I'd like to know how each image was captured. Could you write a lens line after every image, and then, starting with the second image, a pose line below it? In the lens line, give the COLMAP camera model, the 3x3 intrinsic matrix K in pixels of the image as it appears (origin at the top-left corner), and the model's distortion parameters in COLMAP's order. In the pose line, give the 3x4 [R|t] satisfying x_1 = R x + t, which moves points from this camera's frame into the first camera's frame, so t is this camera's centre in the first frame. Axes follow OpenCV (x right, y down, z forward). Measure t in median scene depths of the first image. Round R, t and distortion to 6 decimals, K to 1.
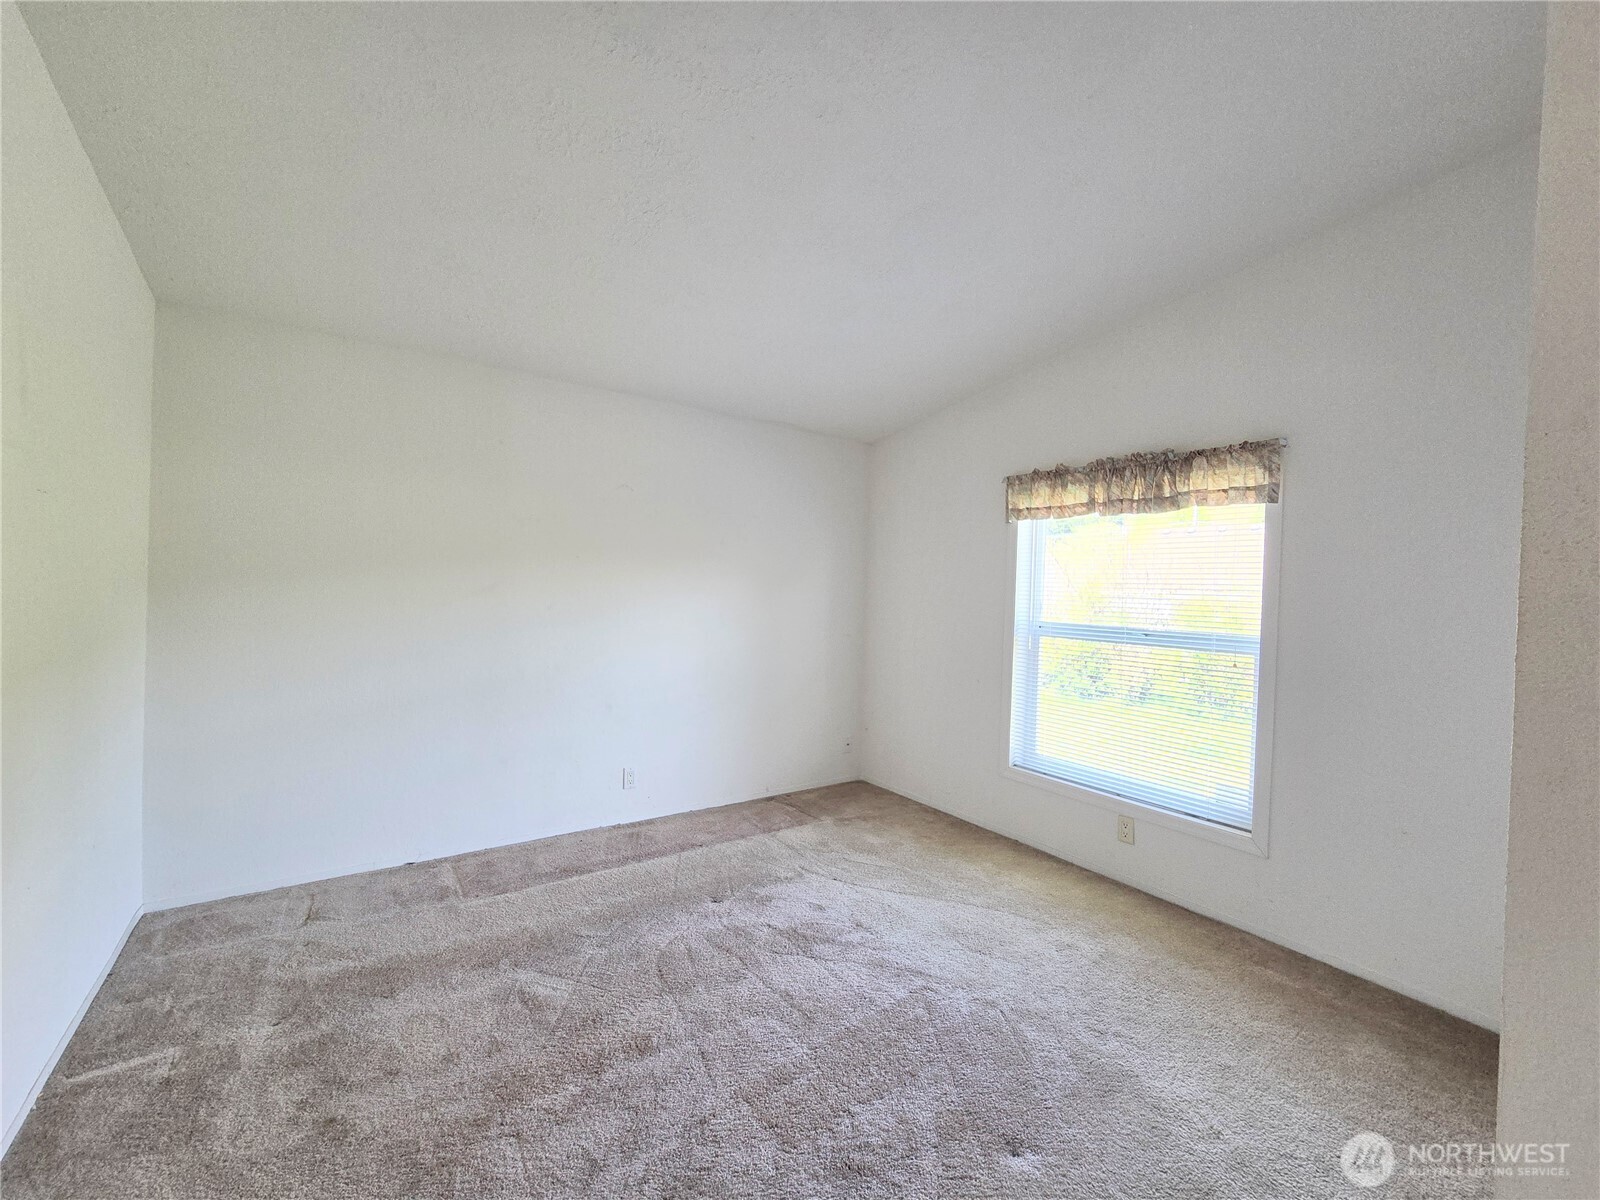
lens RADIAL K [[651.9, 0, 802.3], [0, 651.9, 589.4], [0, 0, 1]] dist [-0.002013, -0.000082]
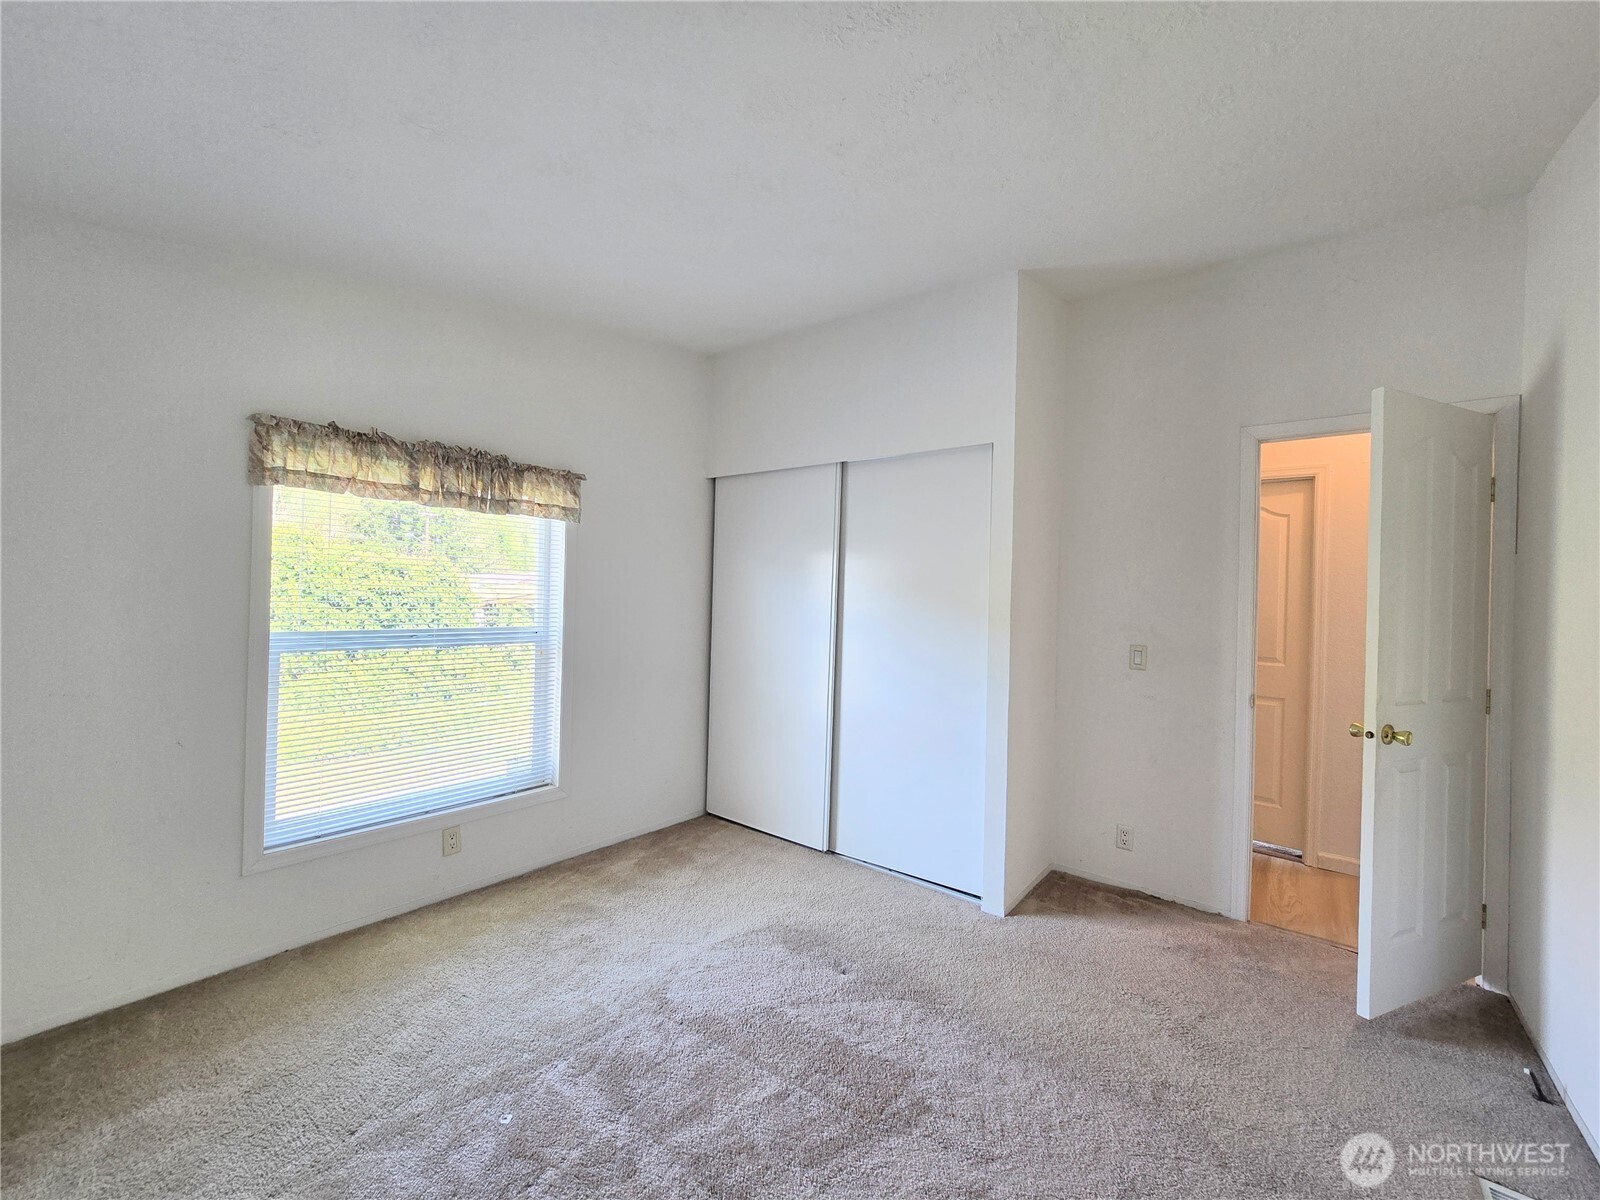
lens RADIAL K [[651.9, 0, 794.7], [0, 651.9, 607.1], [0, 0, 1]] dist [-0.002013, -0.000082]
pose [[-0.277671, -0.038183, 0.959917, -0.513240], [-0.017794, 0.999243, 0.034600, -0.013718], [-0.960511, -0.007474, -0.278141, 0.741497]]
